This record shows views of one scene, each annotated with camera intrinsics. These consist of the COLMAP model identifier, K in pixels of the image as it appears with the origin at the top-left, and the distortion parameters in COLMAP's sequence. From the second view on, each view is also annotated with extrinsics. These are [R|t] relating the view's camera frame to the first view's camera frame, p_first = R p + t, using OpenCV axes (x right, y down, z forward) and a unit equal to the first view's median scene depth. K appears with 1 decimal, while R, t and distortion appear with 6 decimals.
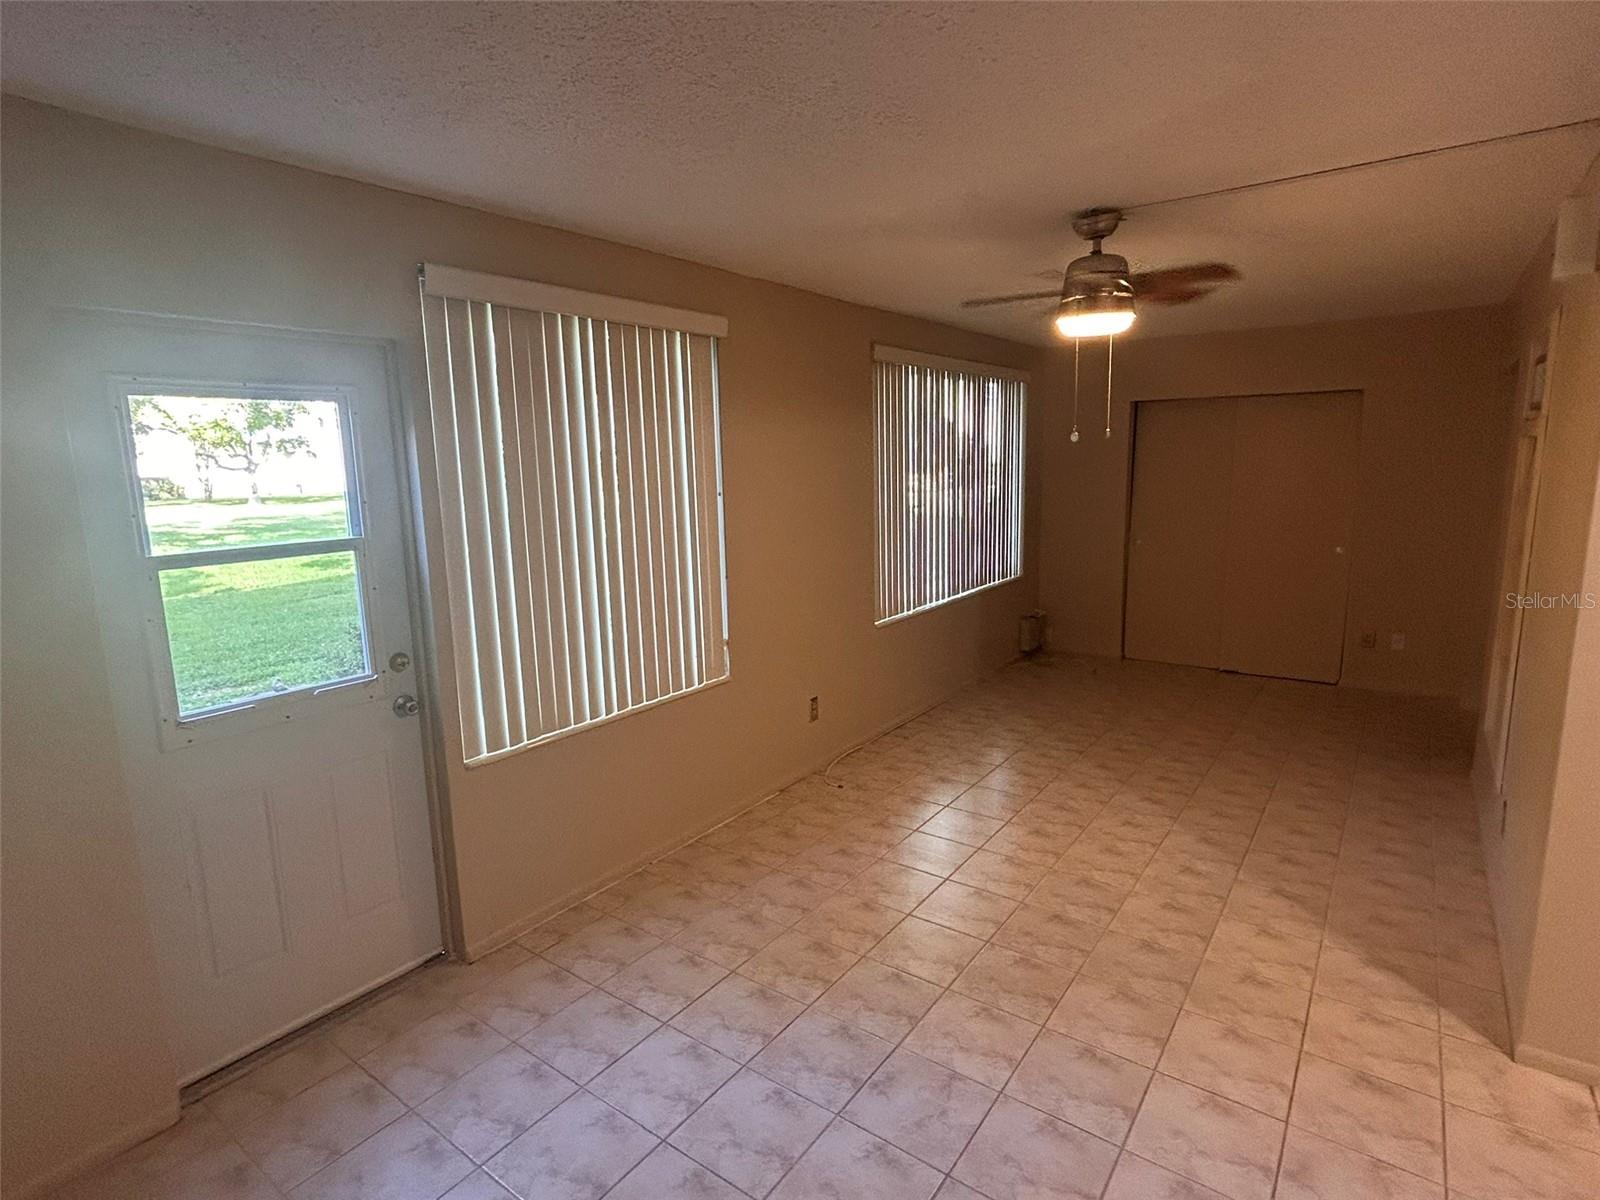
lens RADIAL K [[830.6, 0, 803.8], [0, 830.6, 593.2], [0, 0, 1]] dist [-0.000149, -0.000234]
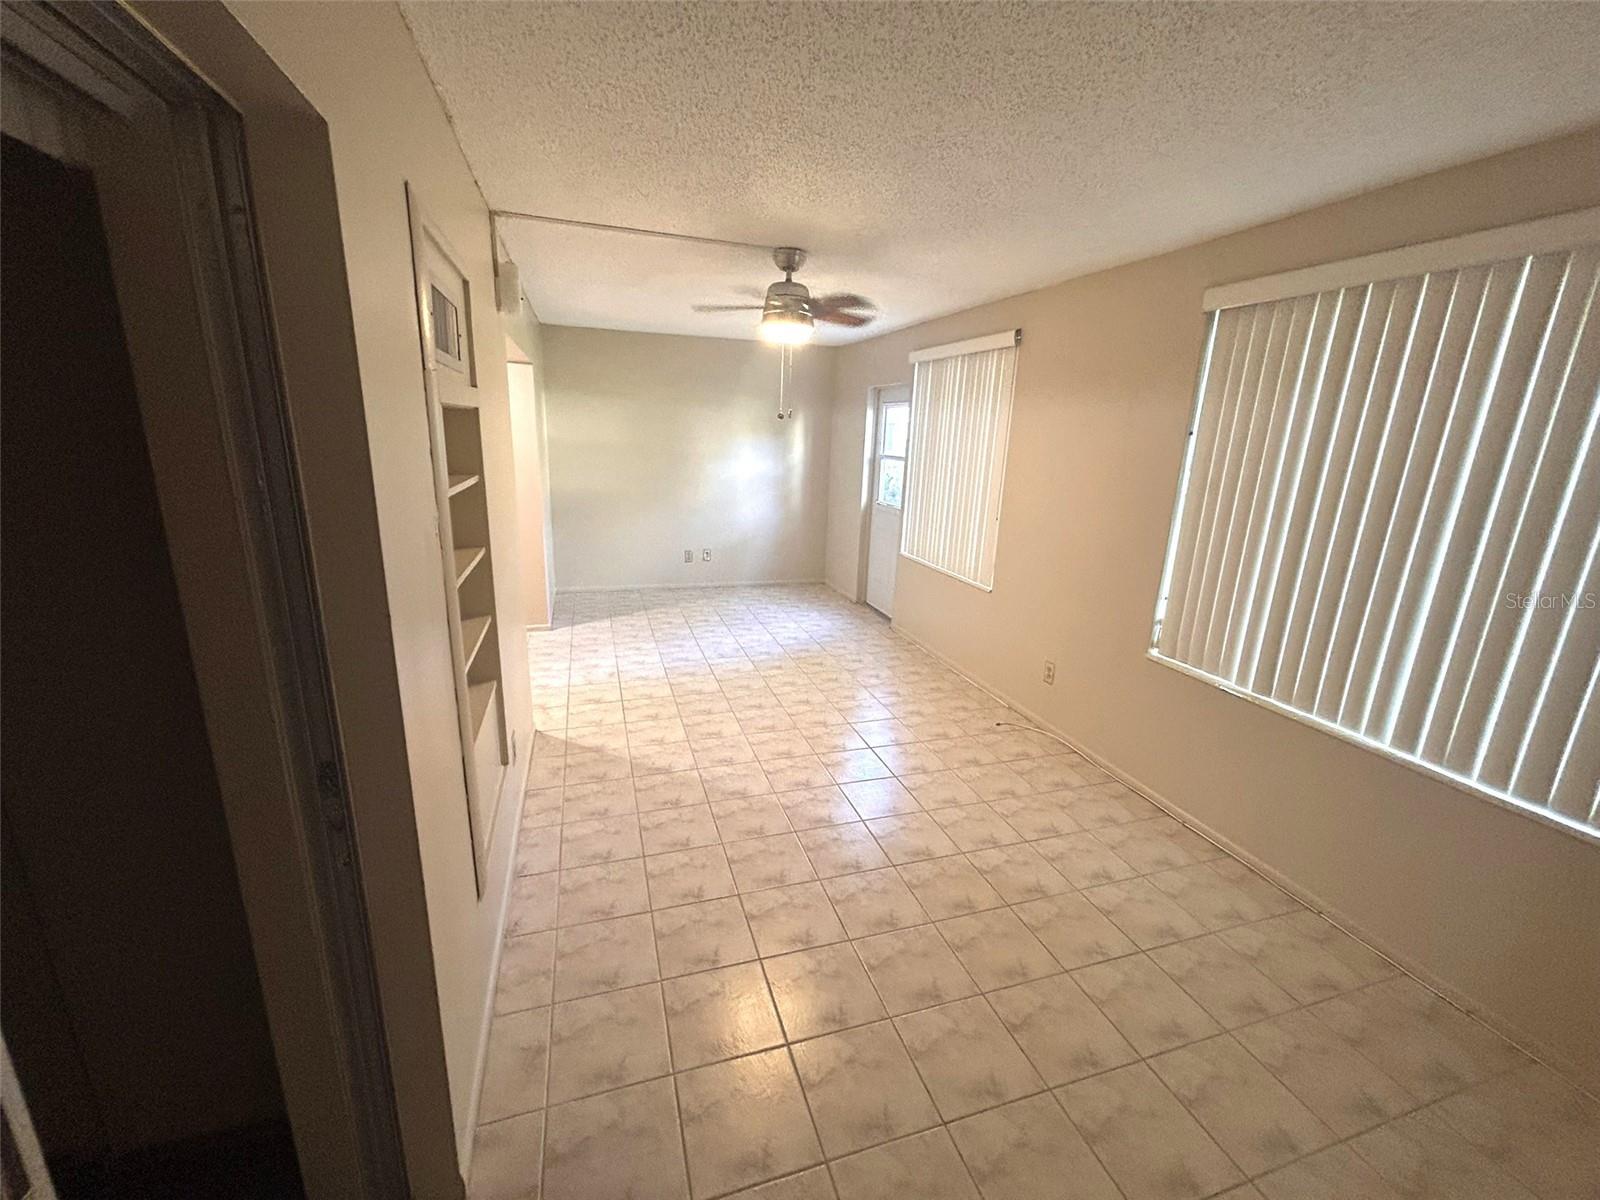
lens RADIAL K [[651.1, 0, 802.3], [0, 651.1, 598.0], [0, 0, 1]] dist [-0.000012, 0.000153]
pose [[-0.586596, 0.204466, -0.783645, 1.306741], [-0.158644, 0.919851, 0.358757, -0.316380], [0.794190, 0.334765, -0.507143, 1.751760]]
